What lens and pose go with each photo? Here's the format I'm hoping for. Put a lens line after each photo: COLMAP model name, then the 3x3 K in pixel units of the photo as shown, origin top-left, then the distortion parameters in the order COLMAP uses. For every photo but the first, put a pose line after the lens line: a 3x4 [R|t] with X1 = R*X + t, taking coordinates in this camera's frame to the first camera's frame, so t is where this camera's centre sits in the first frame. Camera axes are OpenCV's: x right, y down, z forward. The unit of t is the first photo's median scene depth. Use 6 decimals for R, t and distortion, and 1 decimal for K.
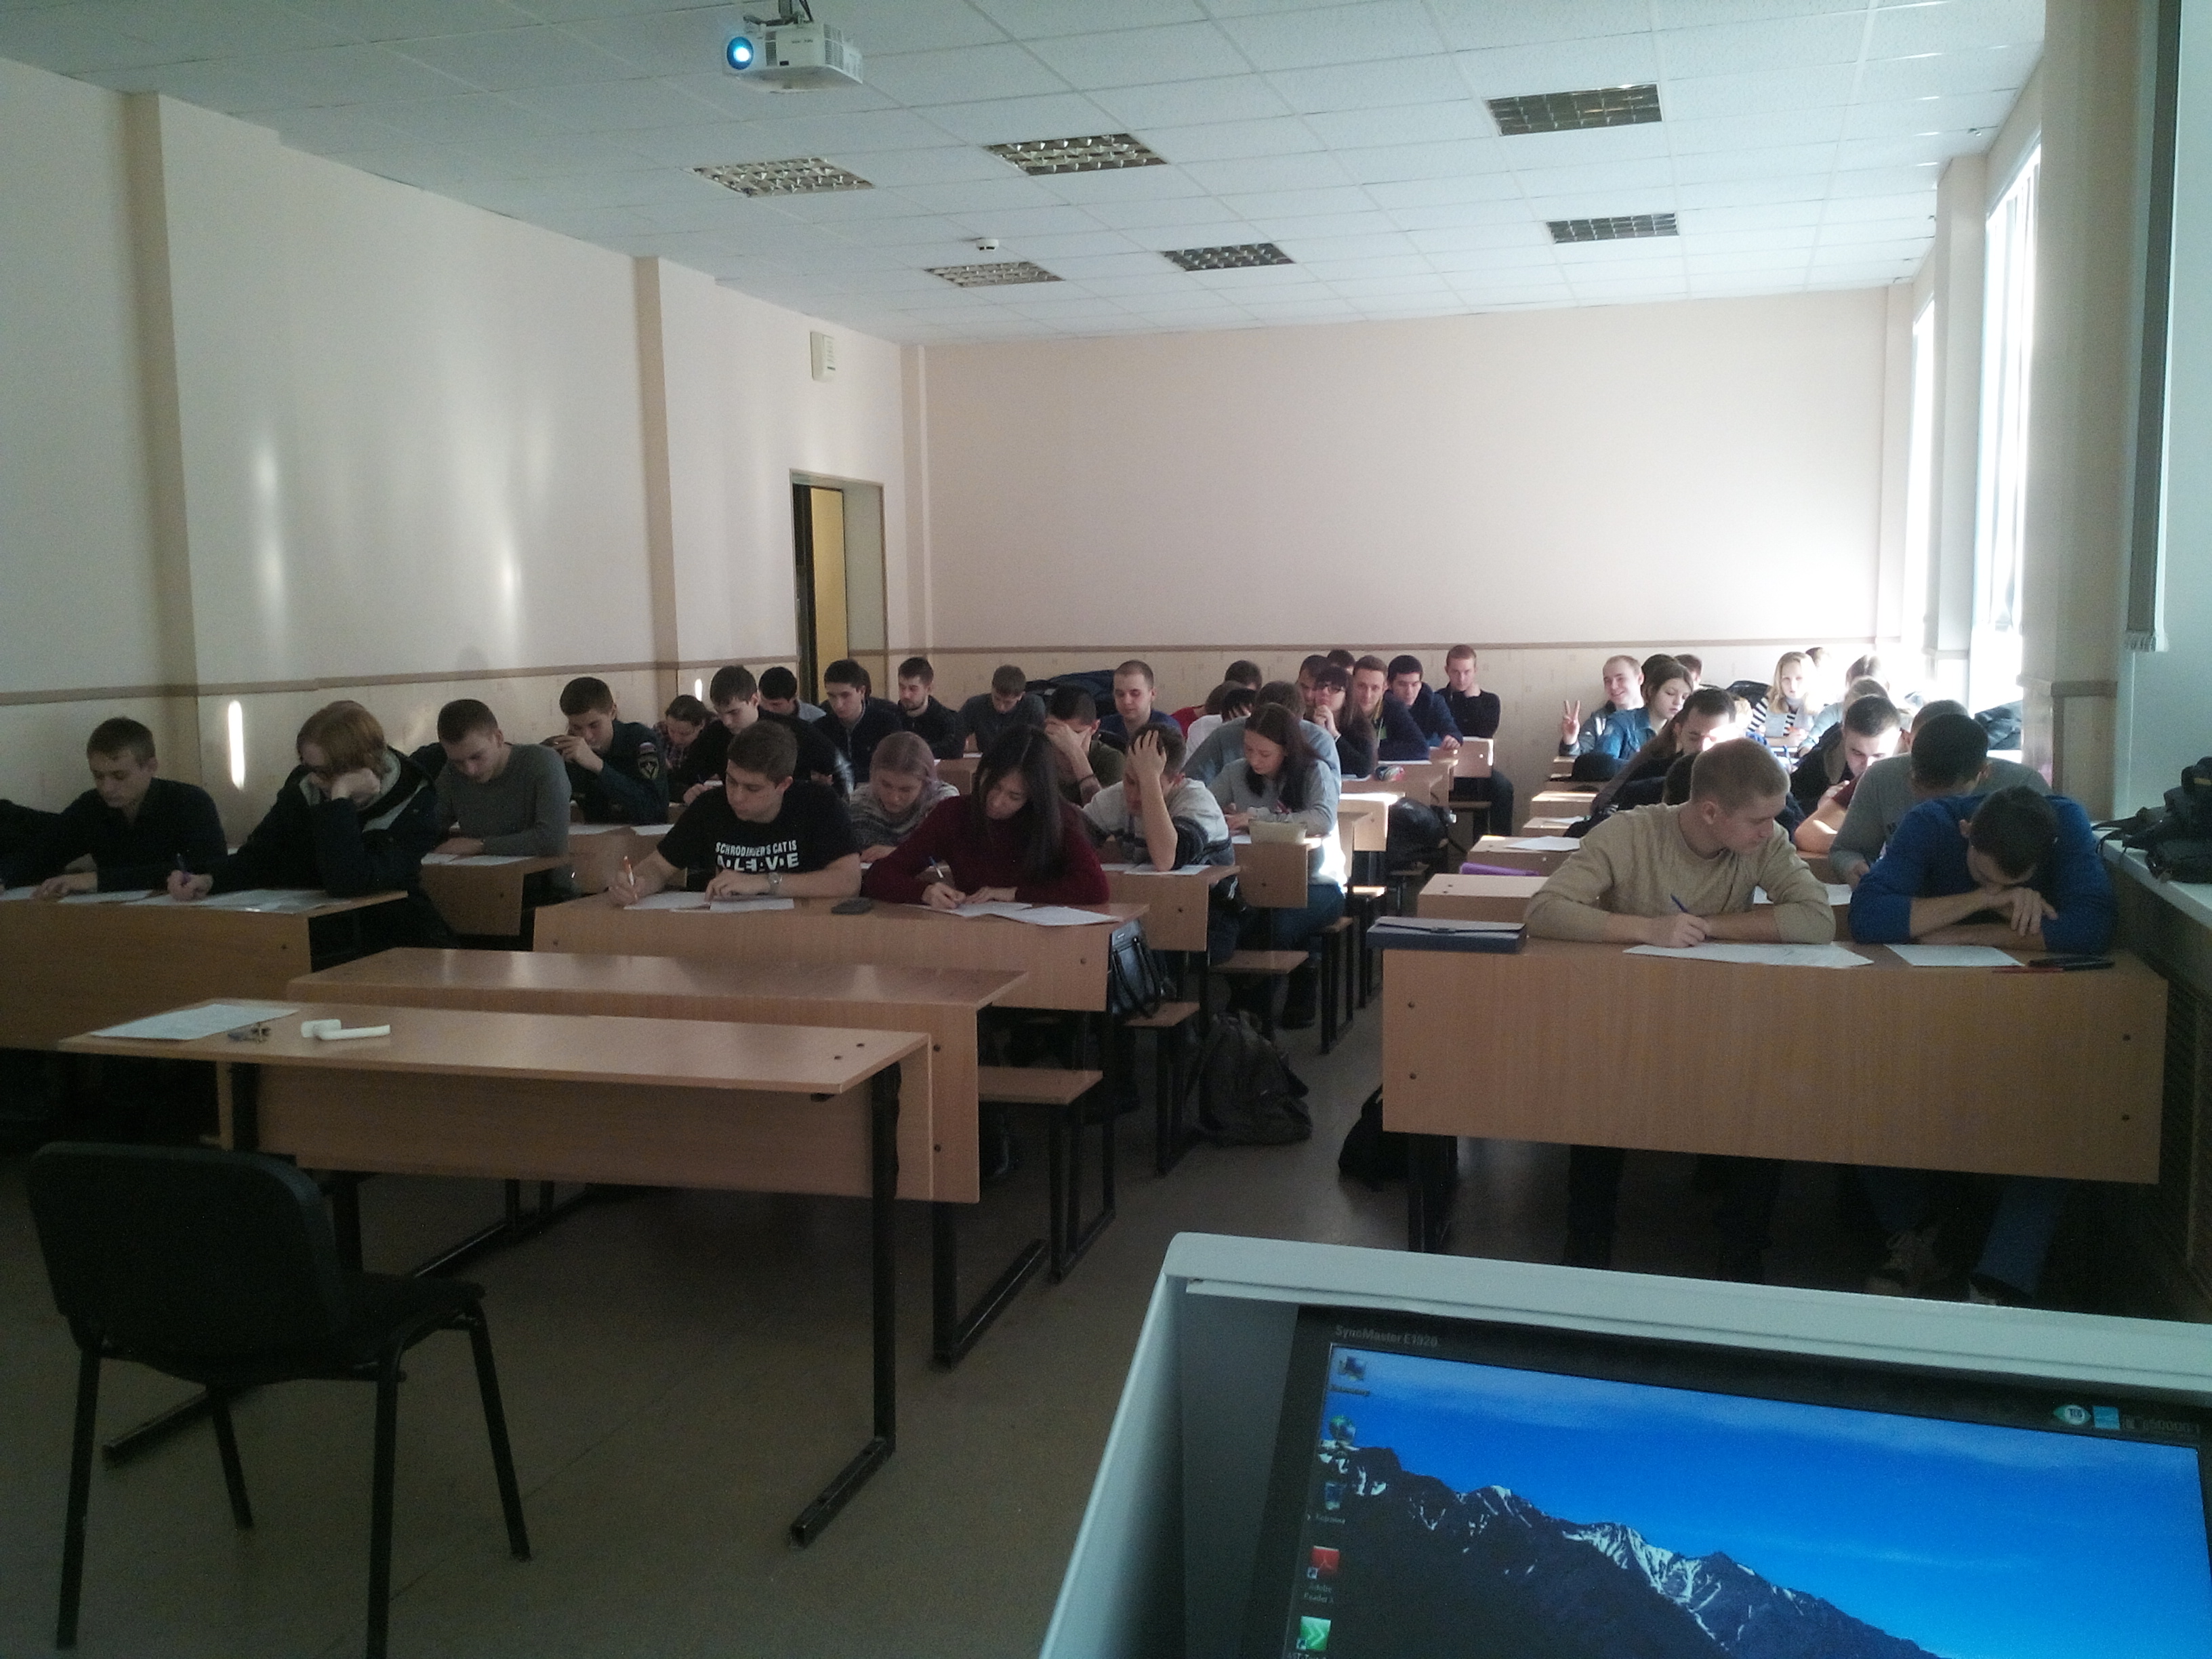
lens RADIAL K [[1873.6, 0, 1106.0], [0, 1873.6, 829.5], [0, 0, 1]] dist [-0.054883, -0.007655]
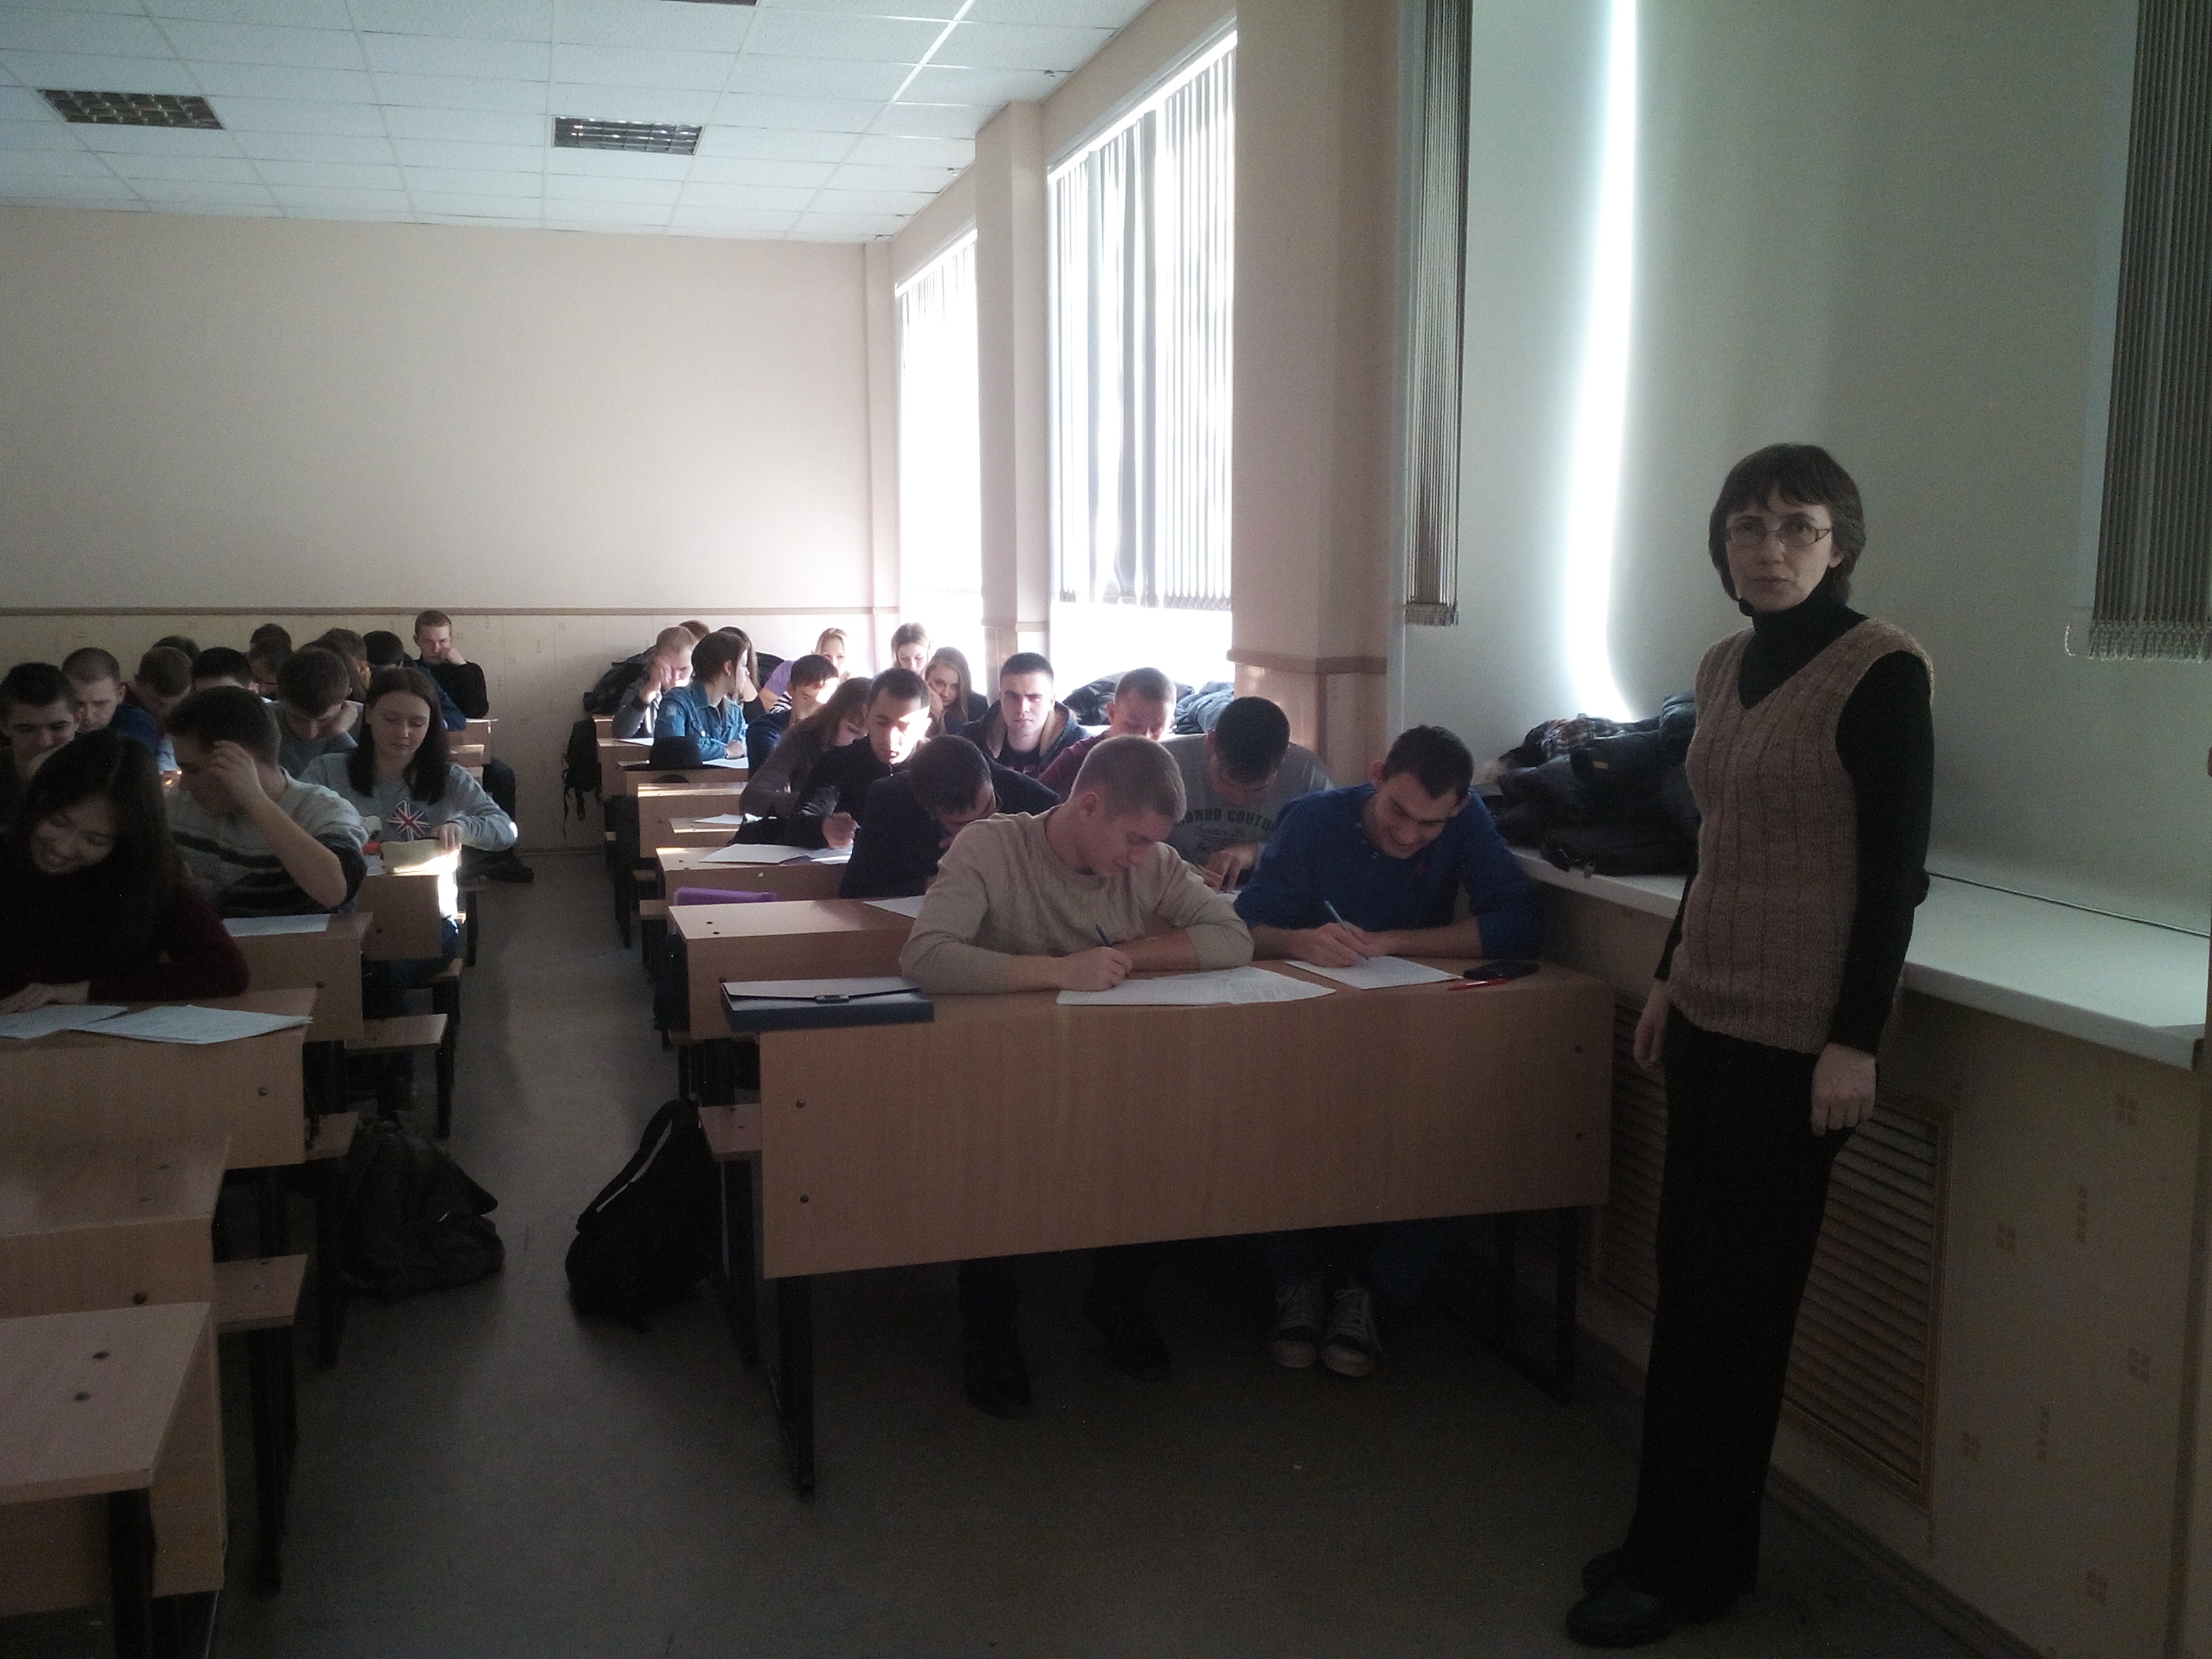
lens RADIAL K [[1873.6, 0, 1106.0], [0, 1873.6, 829.5], [0, 0, 1]] dist [-0.054883, -0.007655]
pose [[0.808100, -0.052085, 0.586737, -0.100094], [0.041586, 0.998642, 0.031374, -0.019245], [-0.587575, -0.000954, 0.809169, 0.205331]]
